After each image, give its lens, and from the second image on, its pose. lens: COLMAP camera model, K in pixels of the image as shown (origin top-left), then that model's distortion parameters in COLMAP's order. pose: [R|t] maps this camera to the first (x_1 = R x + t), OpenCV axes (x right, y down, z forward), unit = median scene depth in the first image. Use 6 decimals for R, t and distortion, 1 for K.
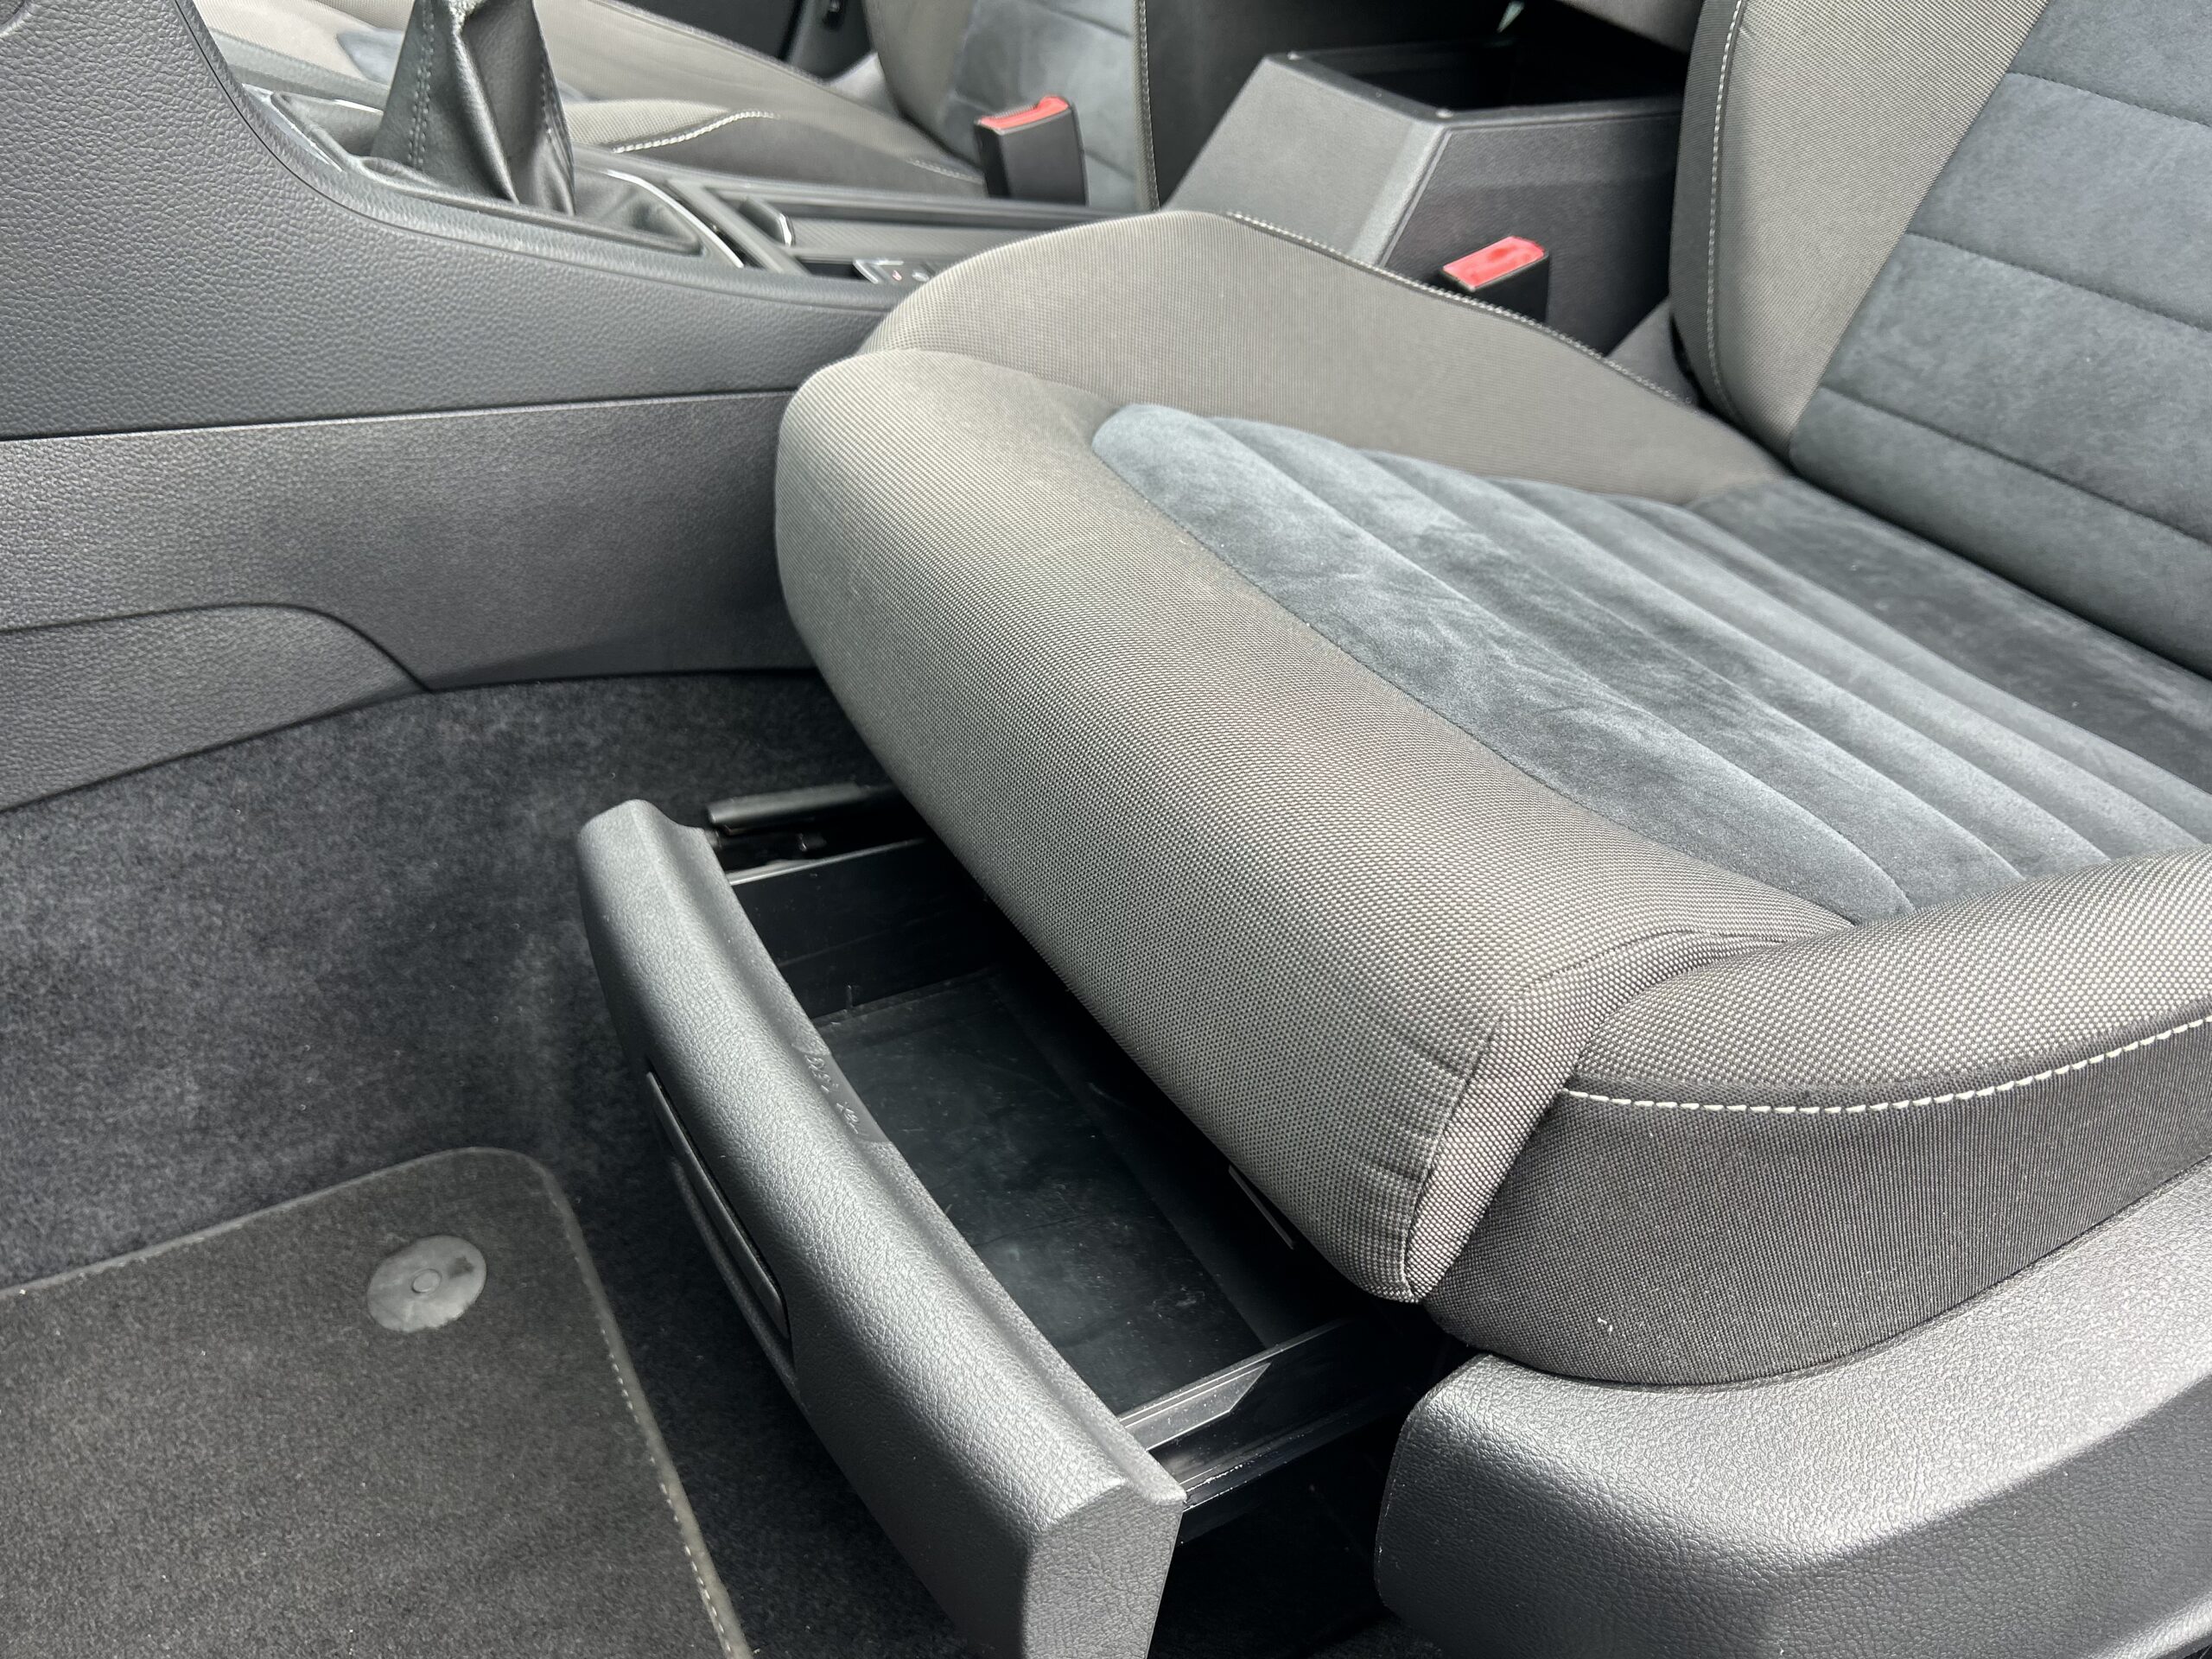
lens RADIAL K [[1726.6, 0, 1106.0], [0, 1726.6, 829.5], [0, 0, 1]] dist [0.002382, -0.005047]
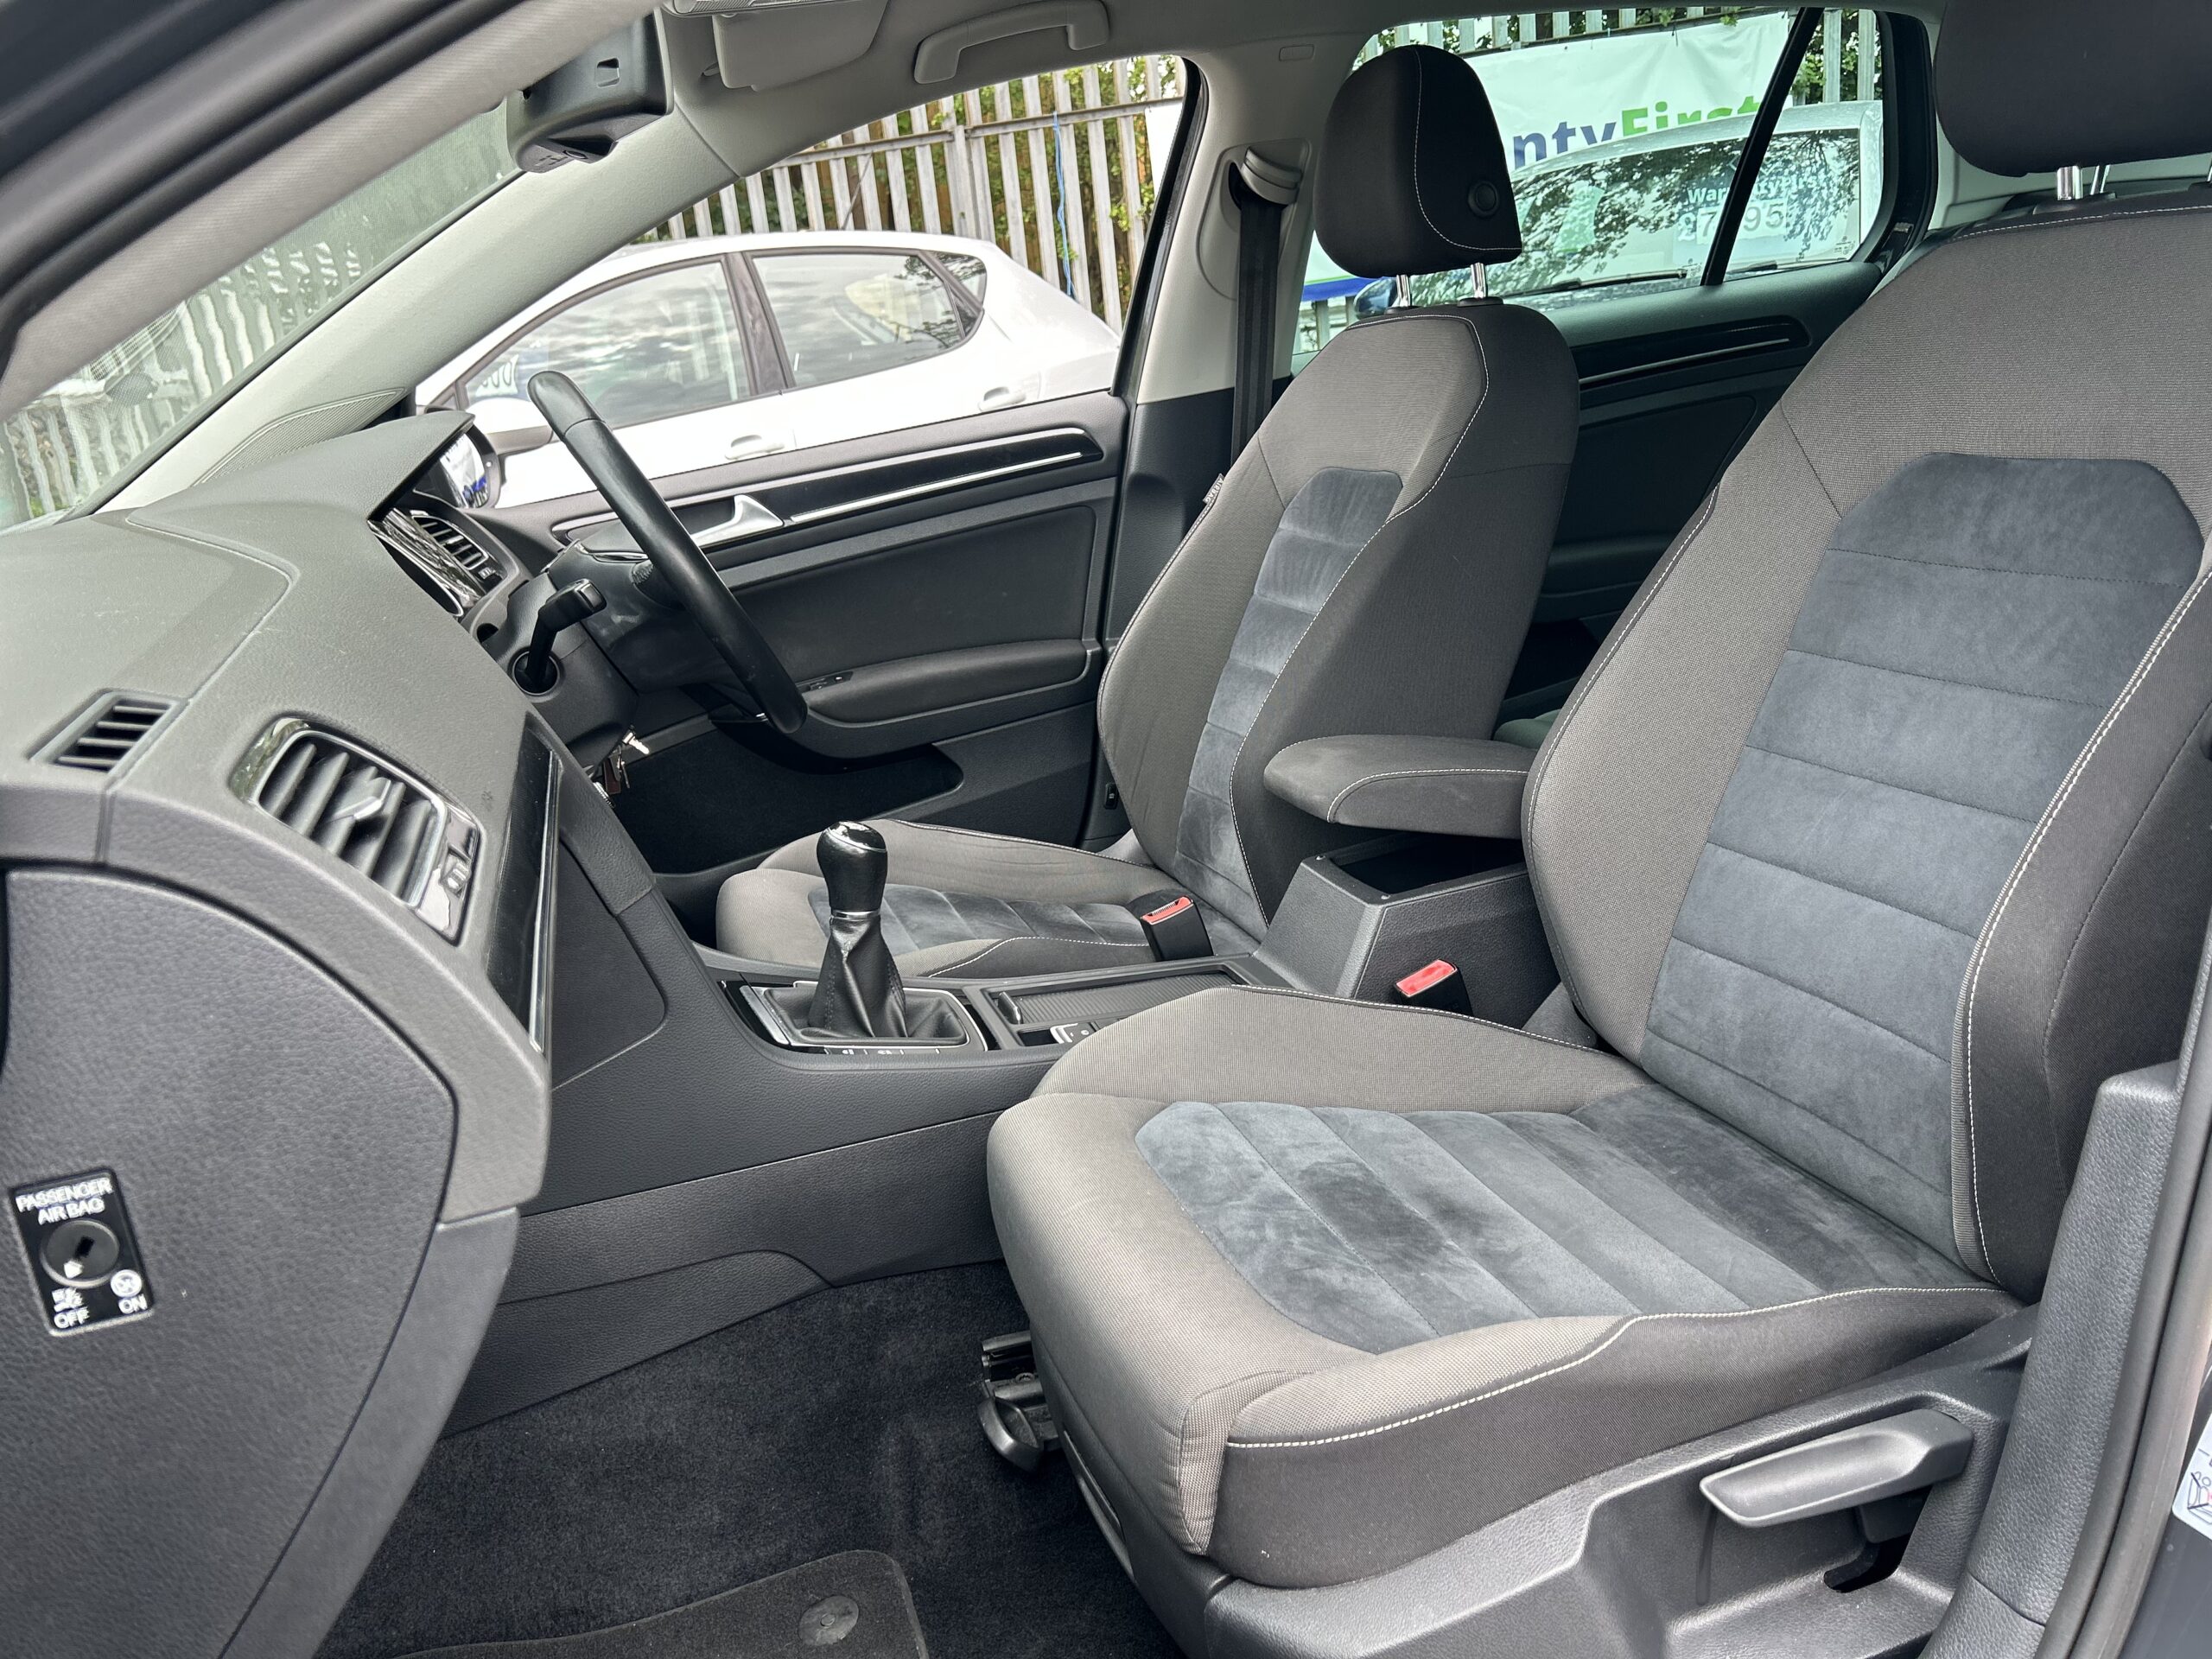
lens RADIAL K [[1687.5, 0, 1106.0], [0, 1687.5, 829.5], [0, 0, 1]] dist [0.103776, -0.199559]
pose [[0.959381, -0.132016, -0.249319, 0.433908], [0.051307, 0.950662, -0.305955, 0.030231], [0.277410, 0.280736, 0.918821, -0.791039]]
